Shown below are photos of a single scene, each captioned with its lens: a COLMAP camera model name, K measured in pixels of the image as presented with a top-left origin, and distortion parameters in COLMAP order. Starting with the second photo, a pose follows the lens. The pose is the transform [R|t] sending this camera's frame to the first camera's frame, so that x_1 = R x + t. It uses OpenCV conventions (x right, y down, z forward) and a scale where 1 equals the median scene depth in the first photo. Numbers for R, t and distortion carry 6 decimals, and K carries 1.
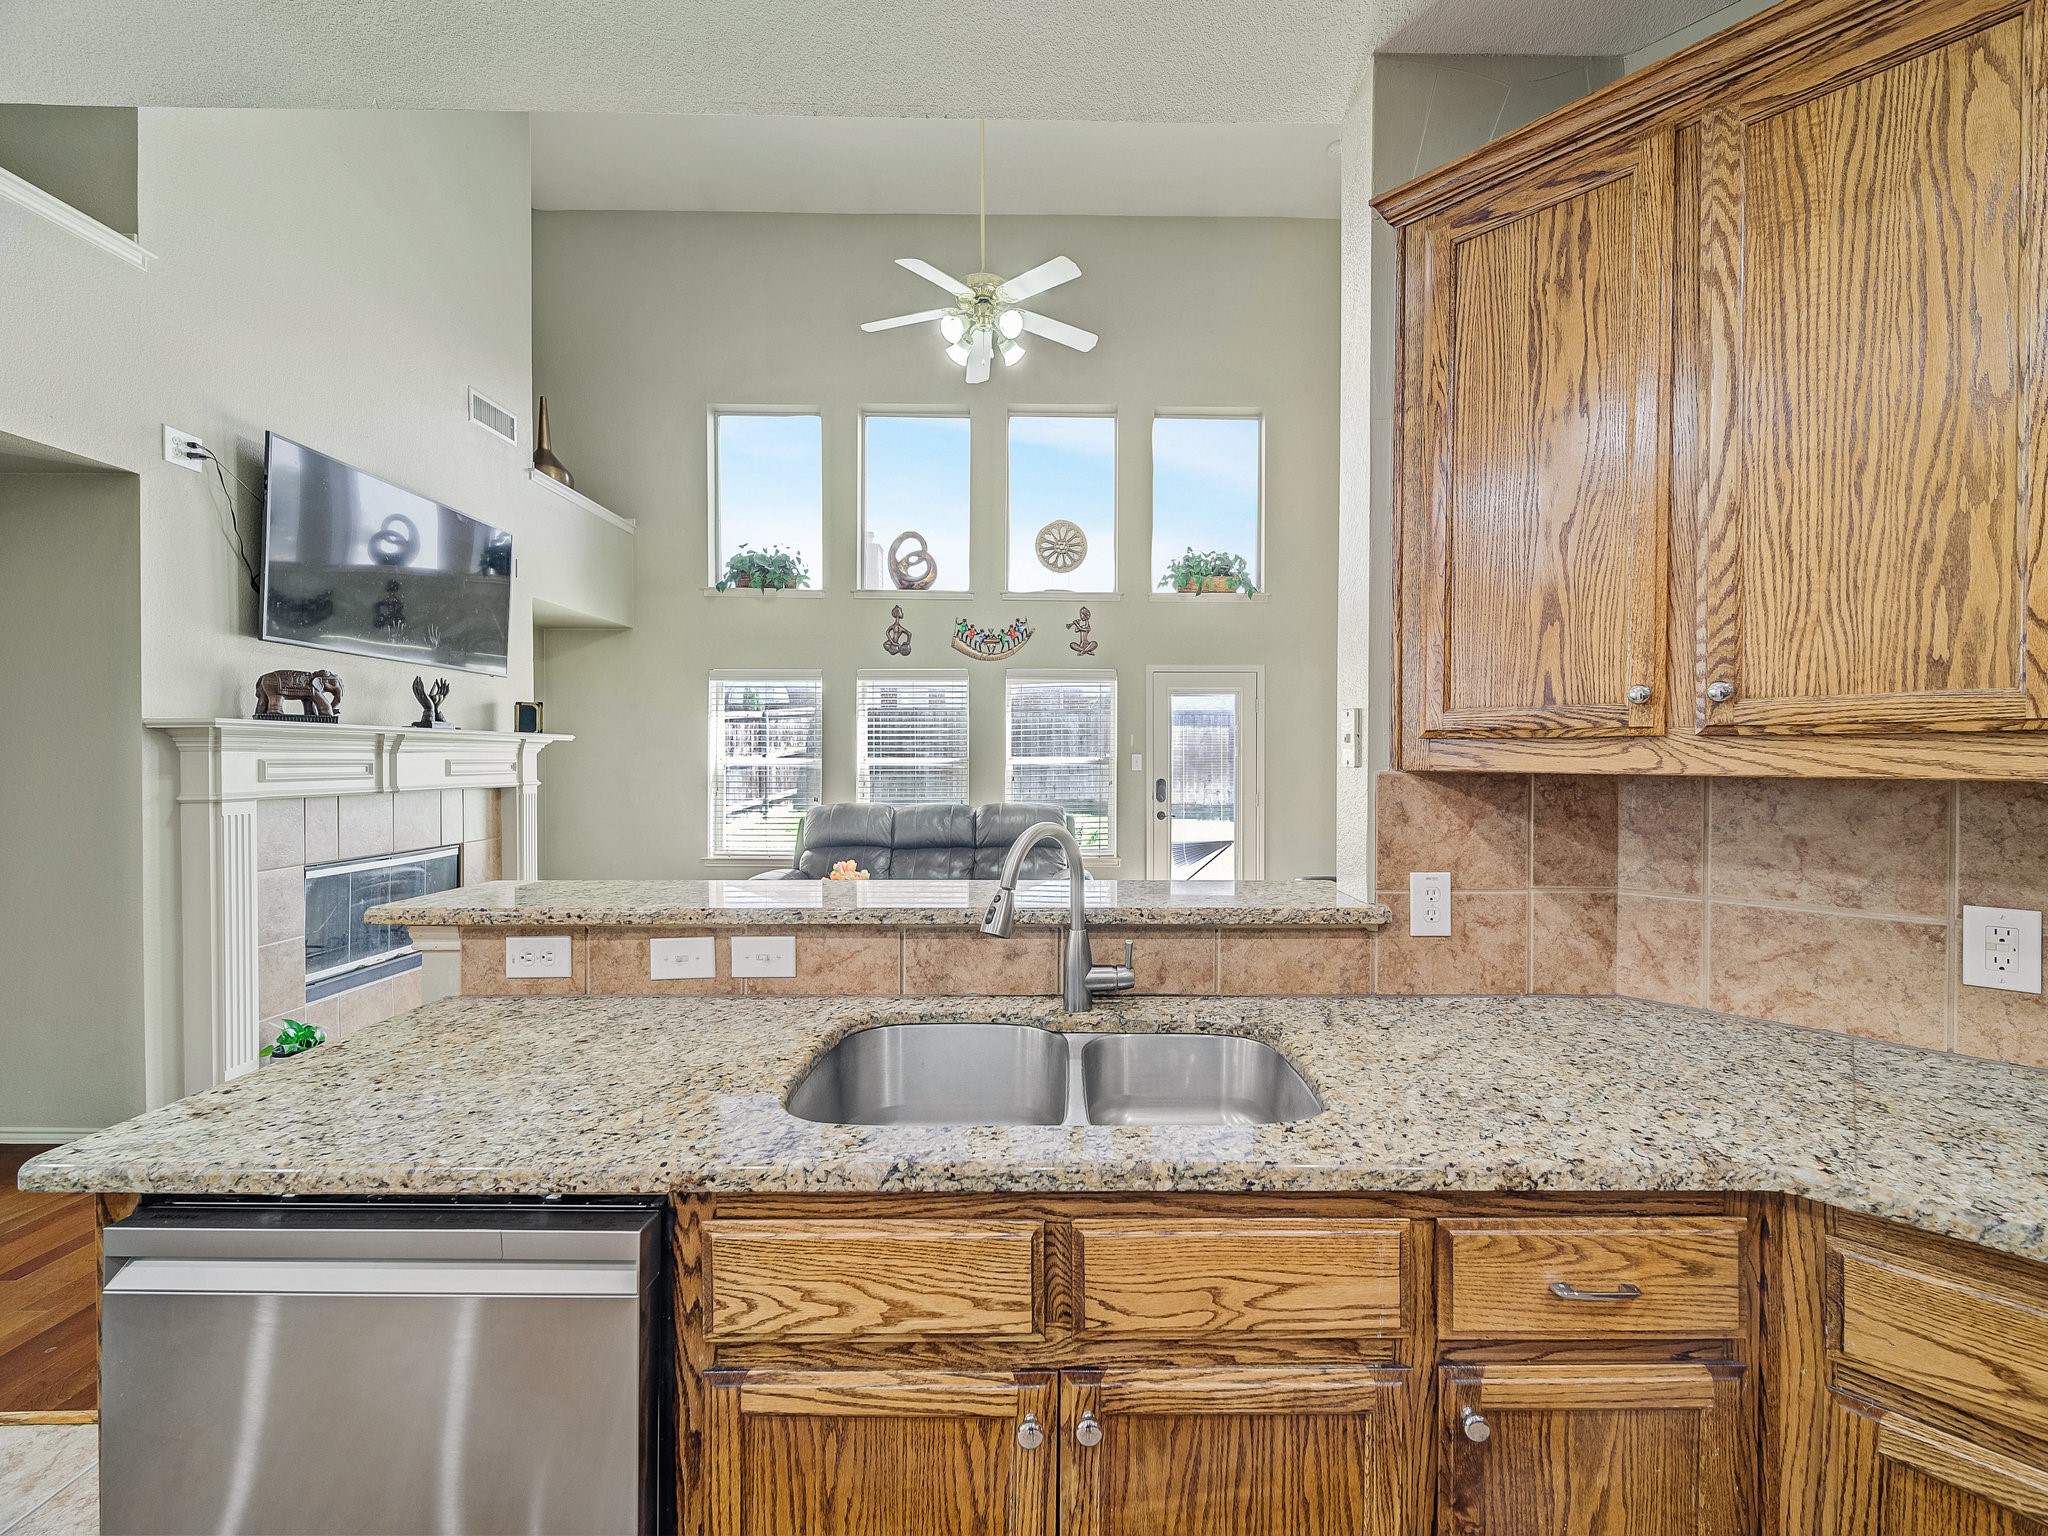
lens RADIAL K [[832.7, 0, 1022.8], [0, 832.7, 762.3], [0, 0, 1]] dist [0.001142, -0.000167]
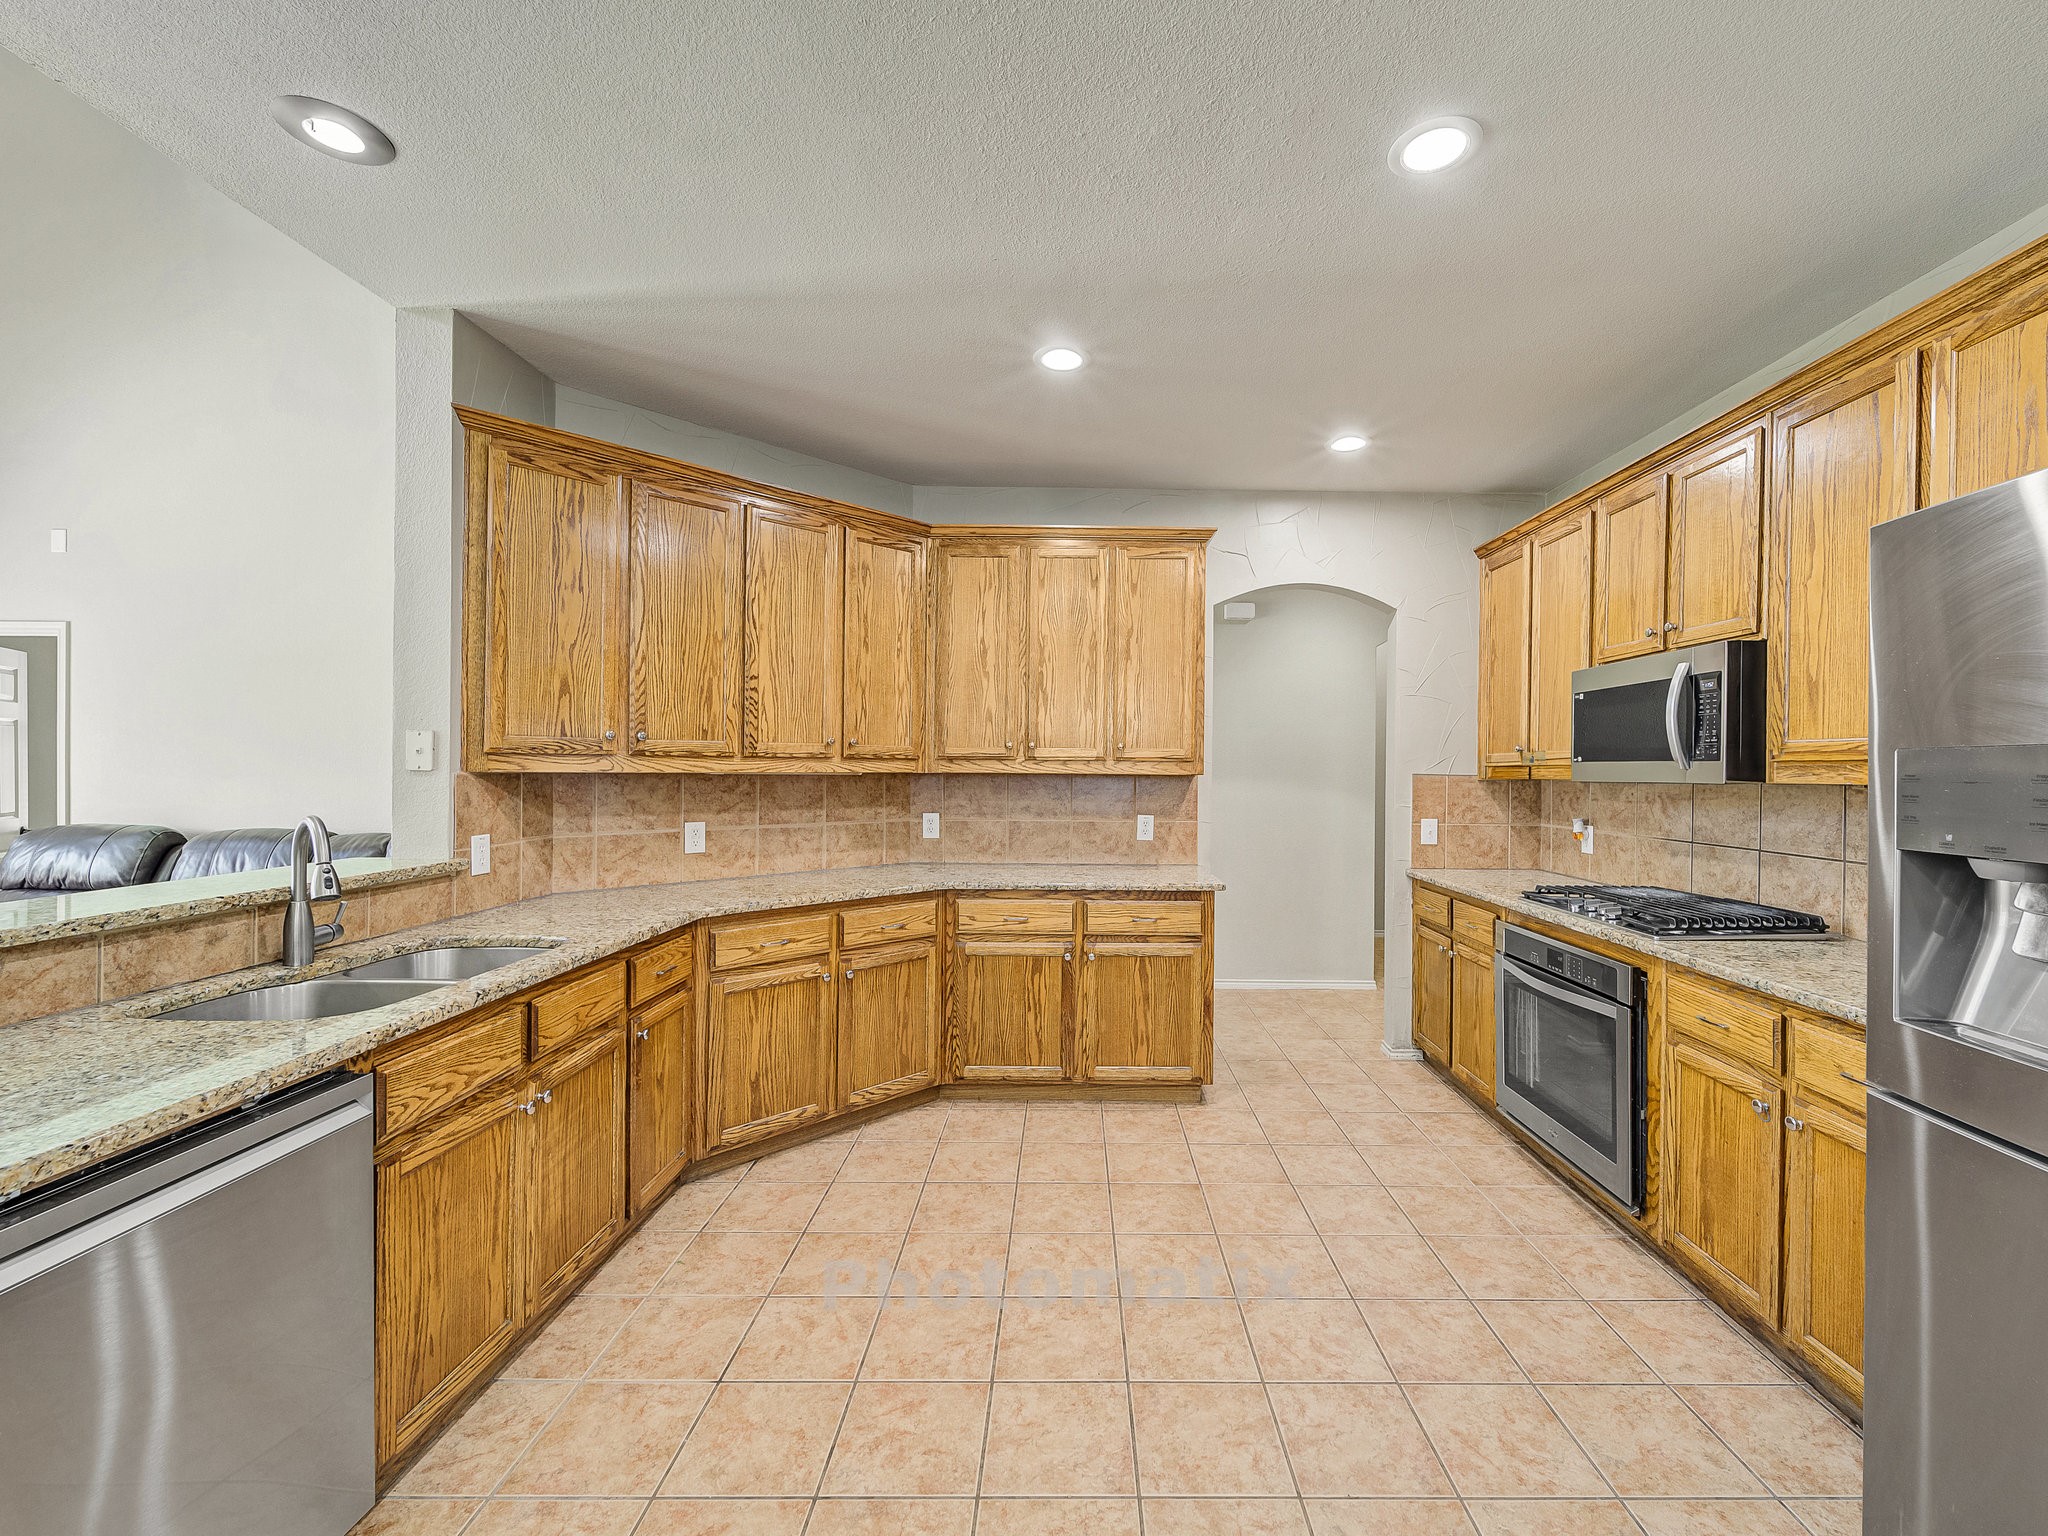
lens RADIAL K [[832.7, 0, 1022.8], [0, 832.7, 762.3], [0, 0, 1]] dist [0.001142, -0.000167]
pose [[0.084138, -0.000276, 0.996454, -1.204765], [-0.001371, 0.999999, 0.000393, -0.013167], [-0.996453, -0.001399, 0.084138, -0.216691]]
